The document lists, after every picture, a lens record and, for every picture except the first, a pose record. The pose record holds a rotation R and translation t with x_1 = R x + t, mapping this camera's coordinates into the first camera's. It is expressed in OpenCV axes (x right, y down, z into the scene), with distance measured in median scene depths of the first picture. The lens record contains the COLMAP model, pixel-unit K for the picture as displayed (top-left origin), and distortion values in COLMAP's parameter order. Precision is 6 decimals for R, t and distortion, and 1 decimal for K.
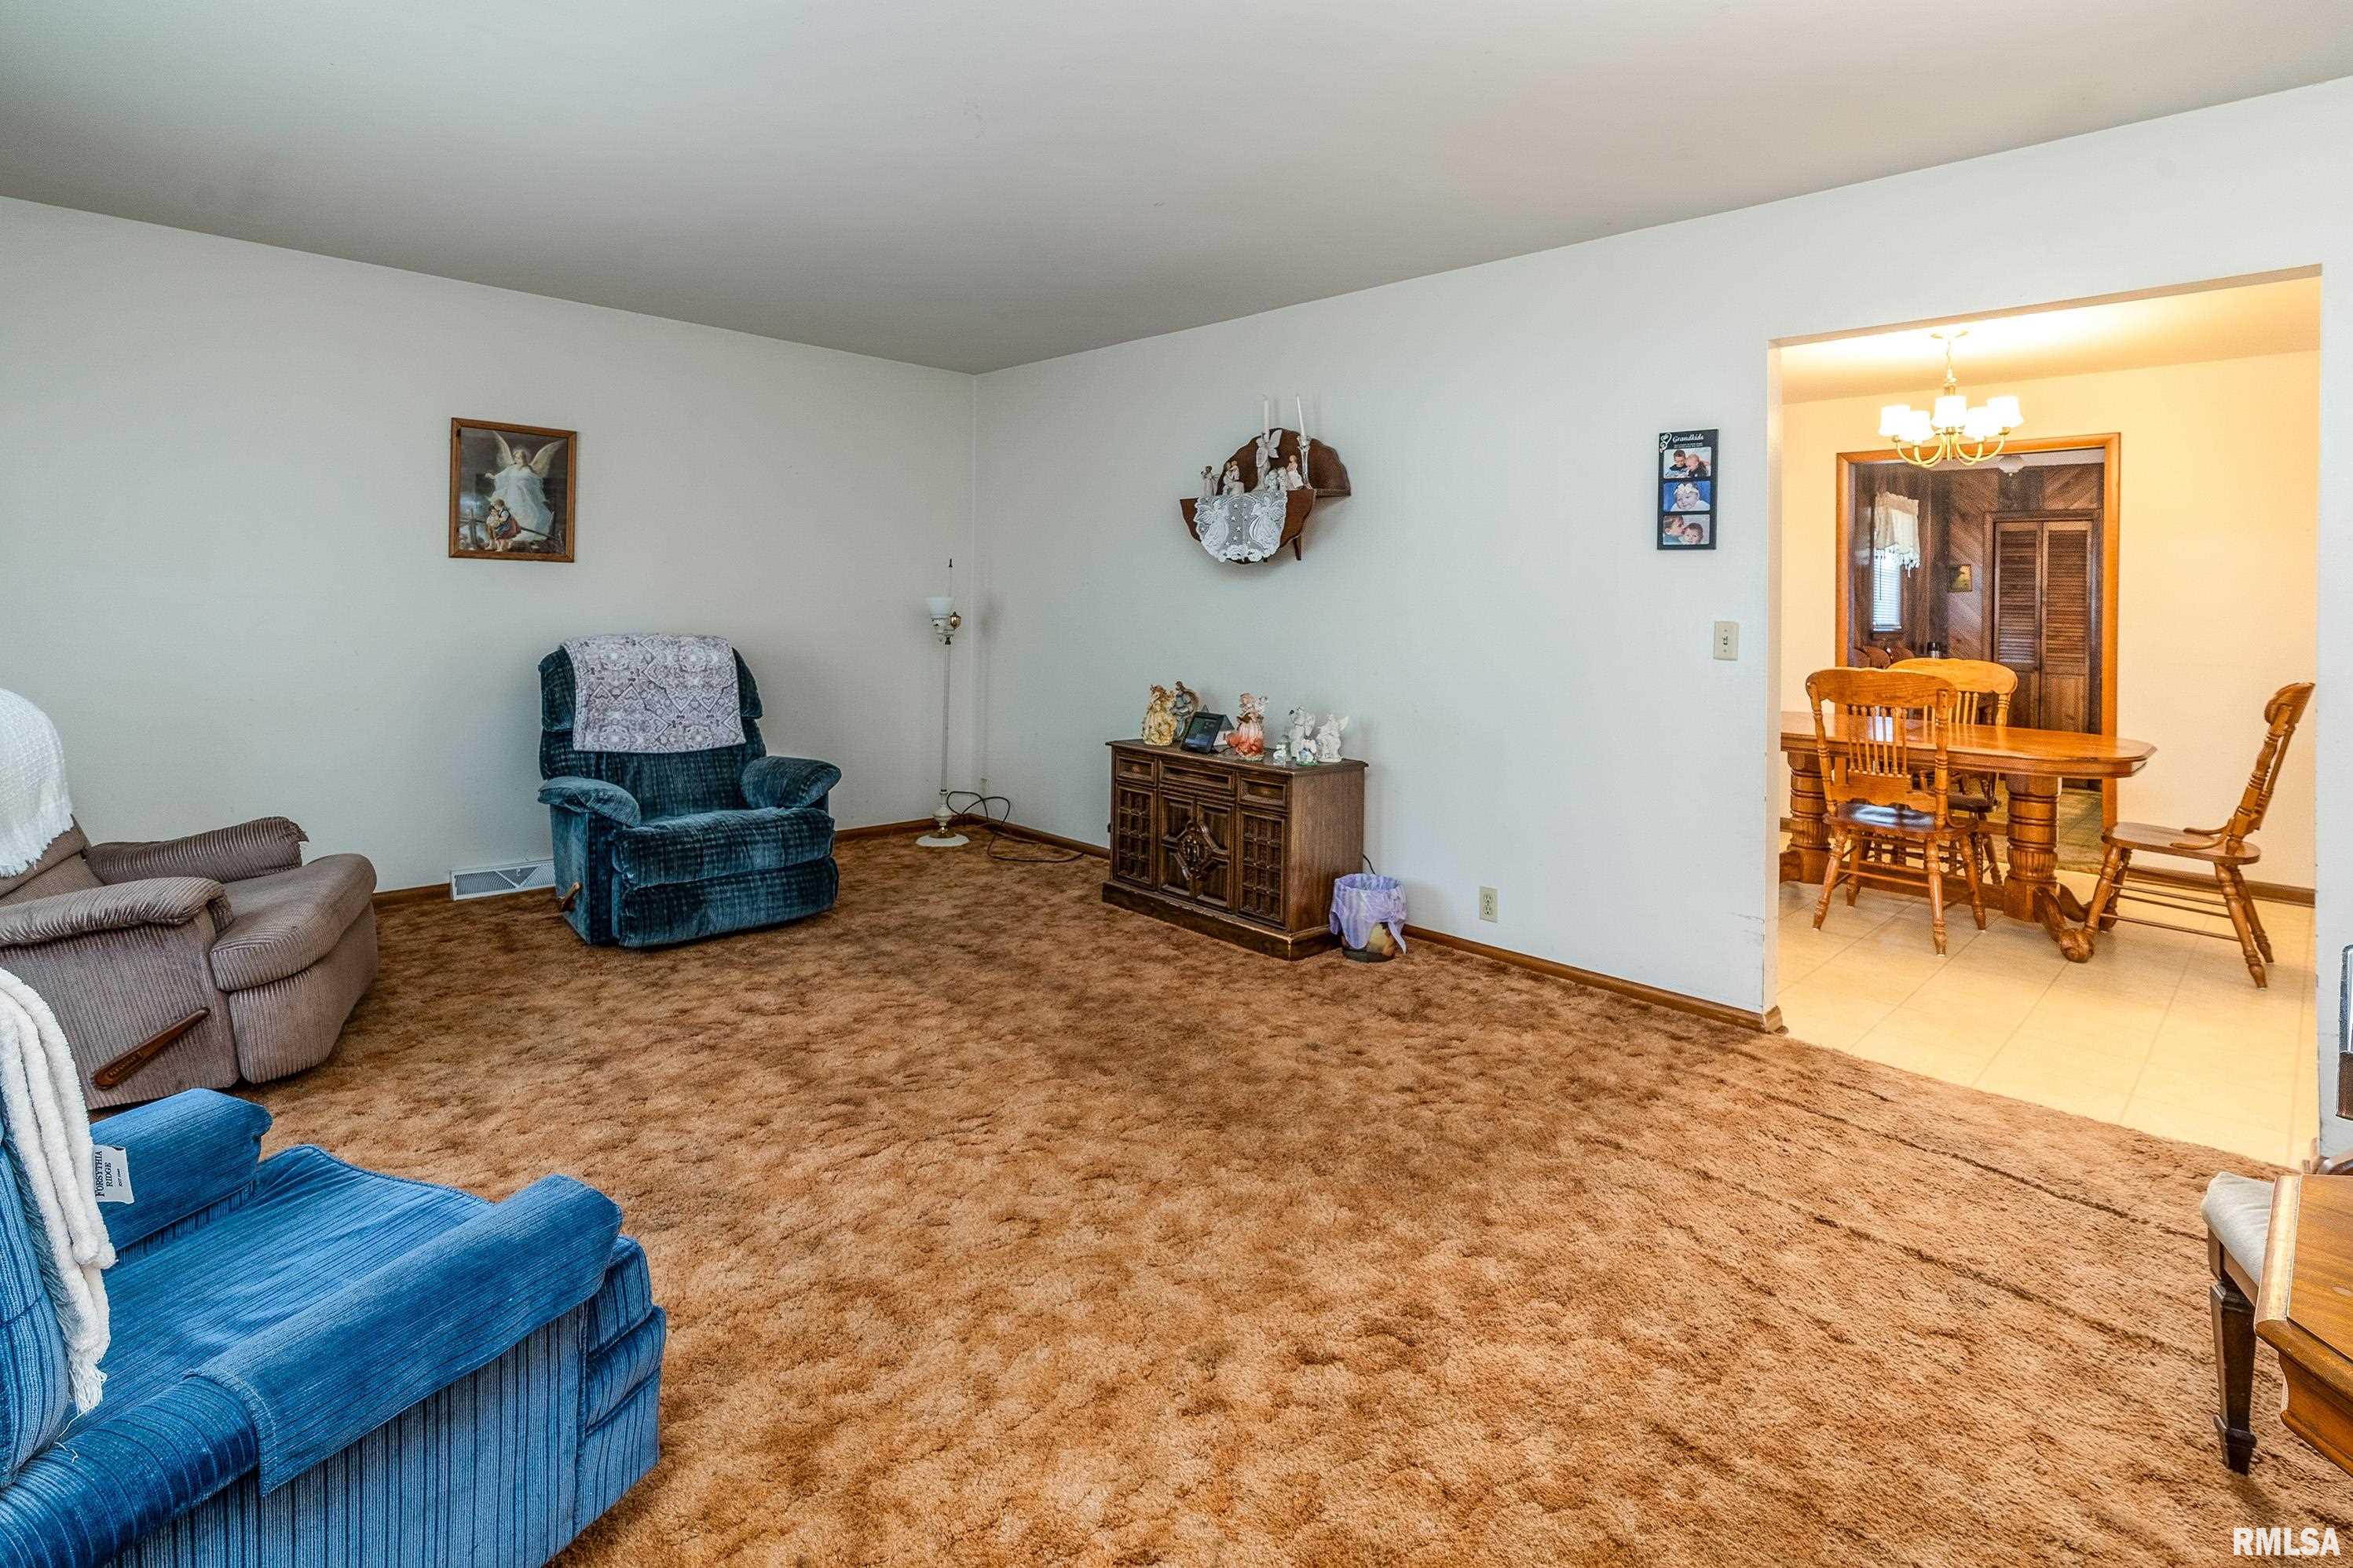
lens RADIAL K [[1113.4, 0, 1174.8], [0, 1113.4, 737.1], [0, 0, 1]] dist [-0.000539, -0.000041]
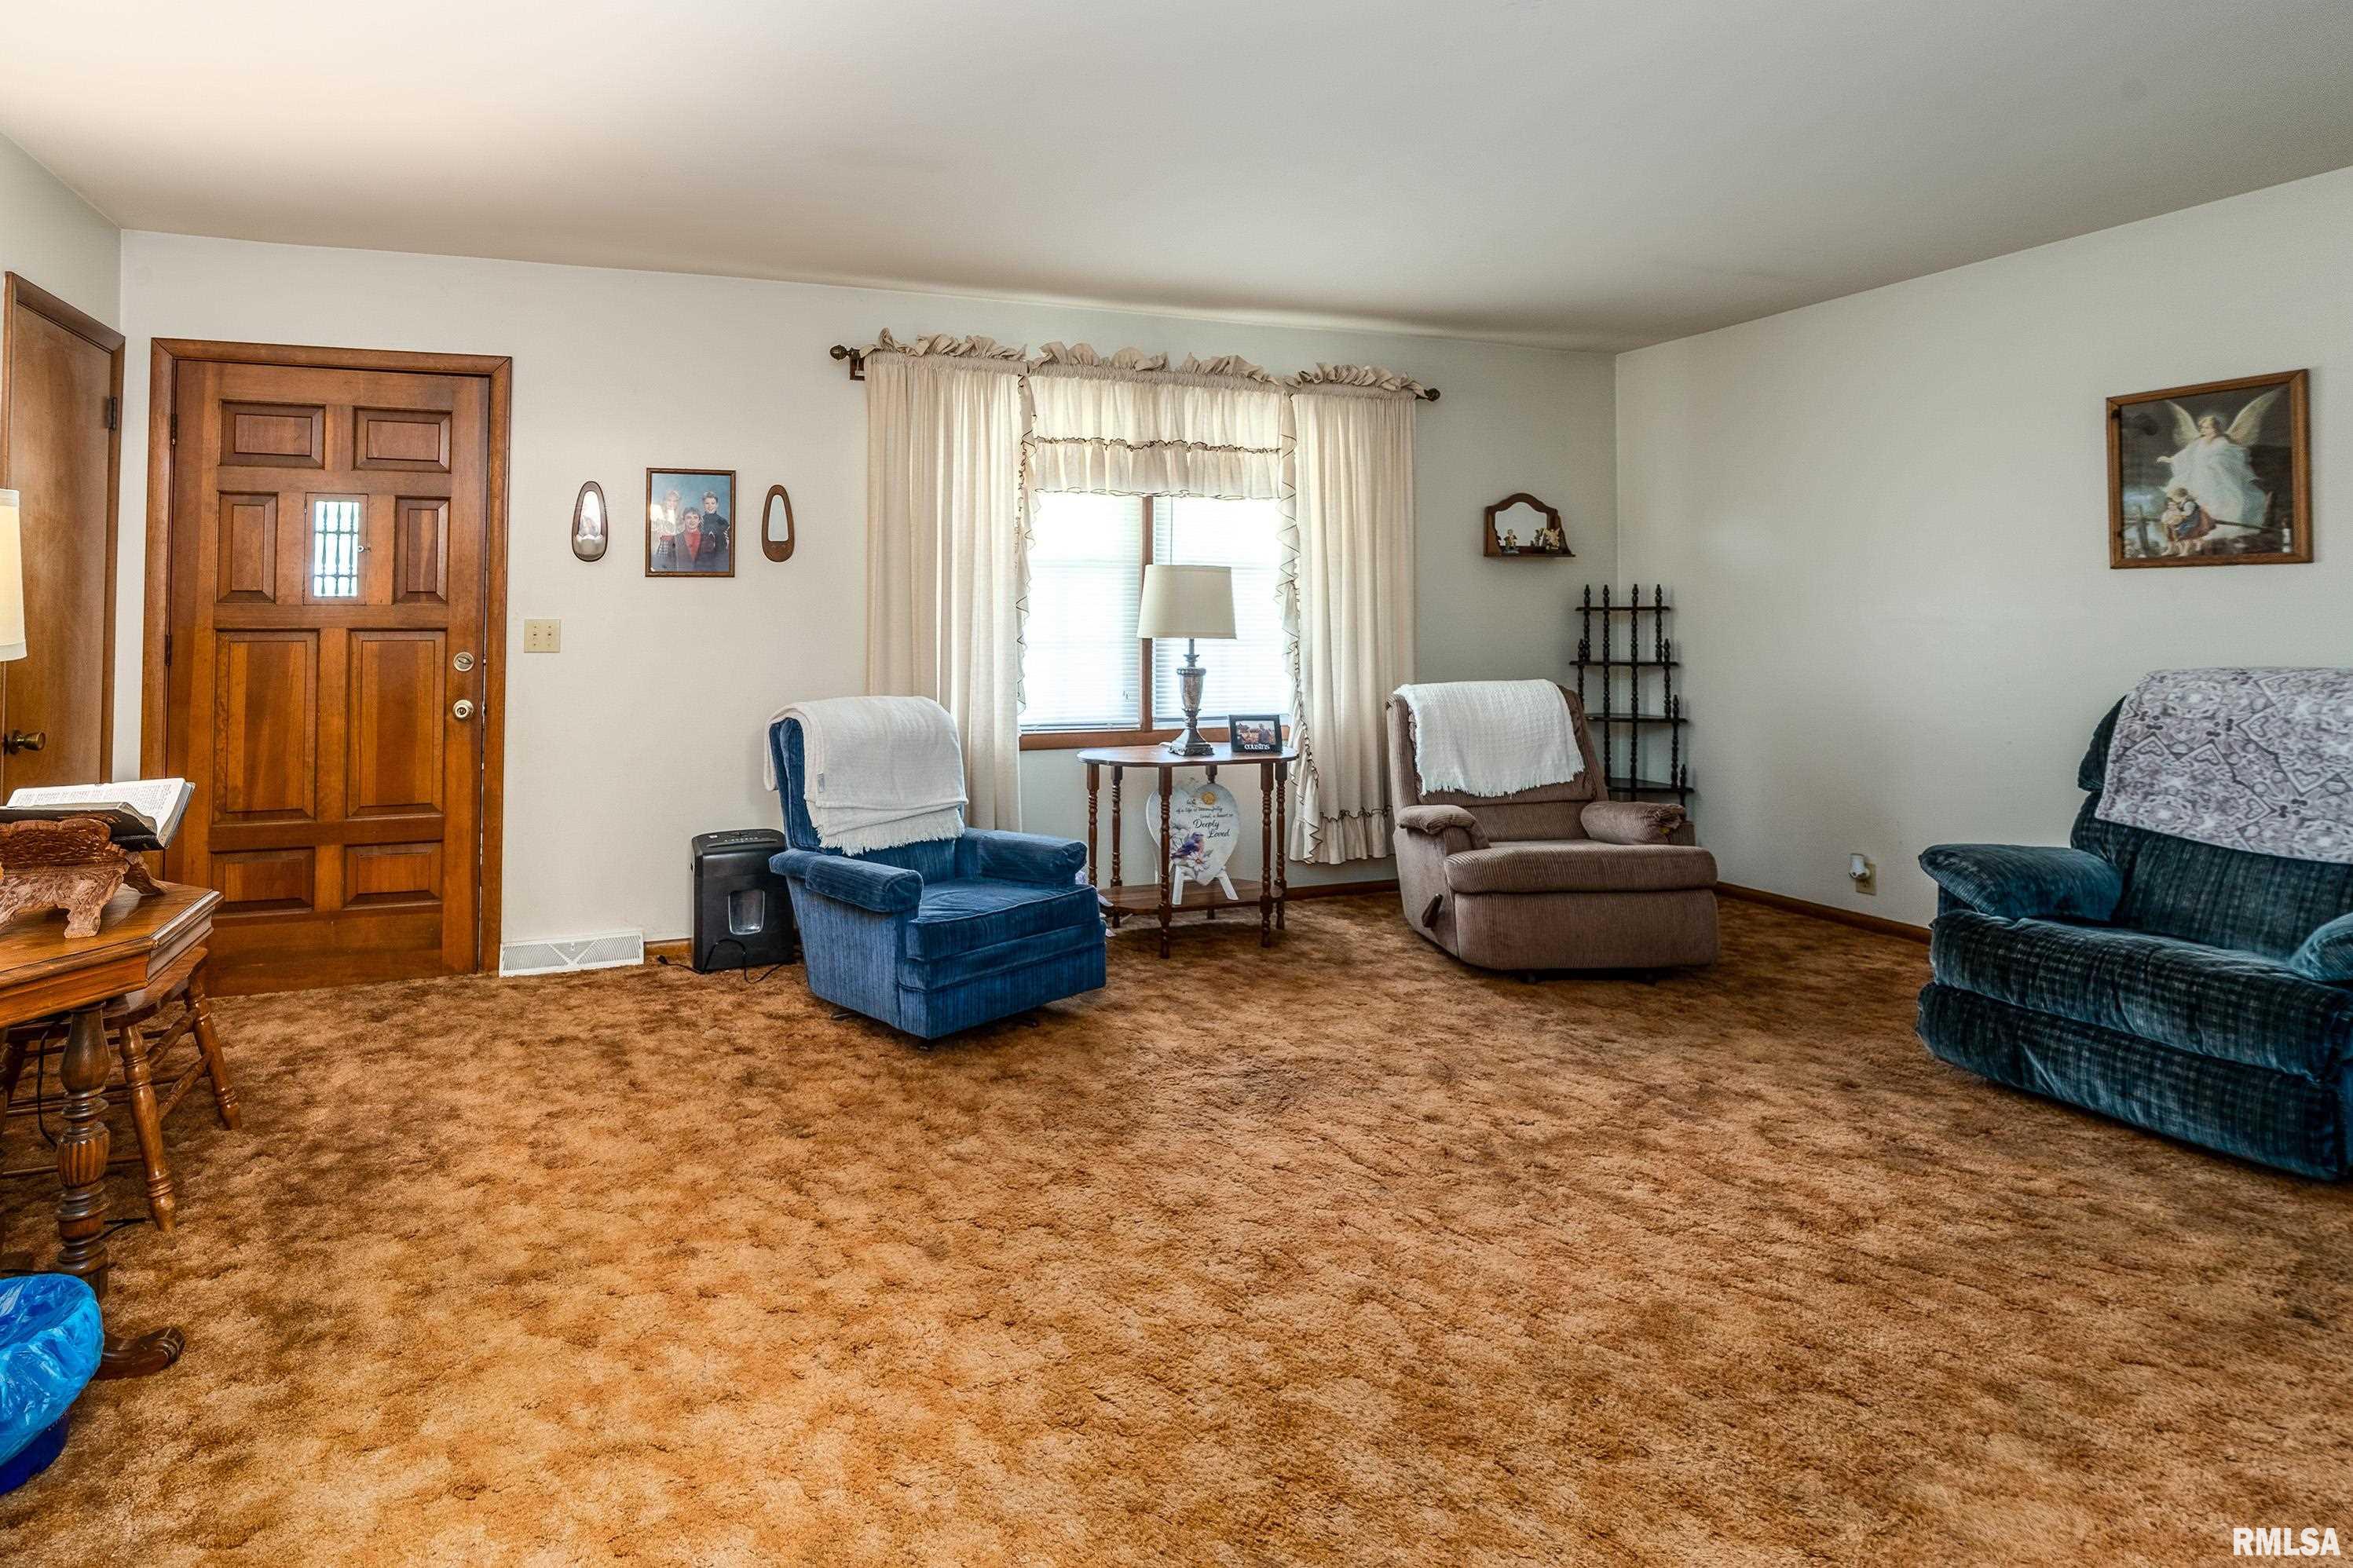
lens RADIAL K [[1404.3, 0, 1176.5], [0, 1404.3, 784.0], [0, 0, 1]] dist [-0.000689, -0.000336]
pose [[-0.384821, 0.090169, -0.918576, 0.553818], [-0.112226, 0.983262, 0.143533, -0.075006], [0.916143, 0.158323, -0.368261, 0.753763]]
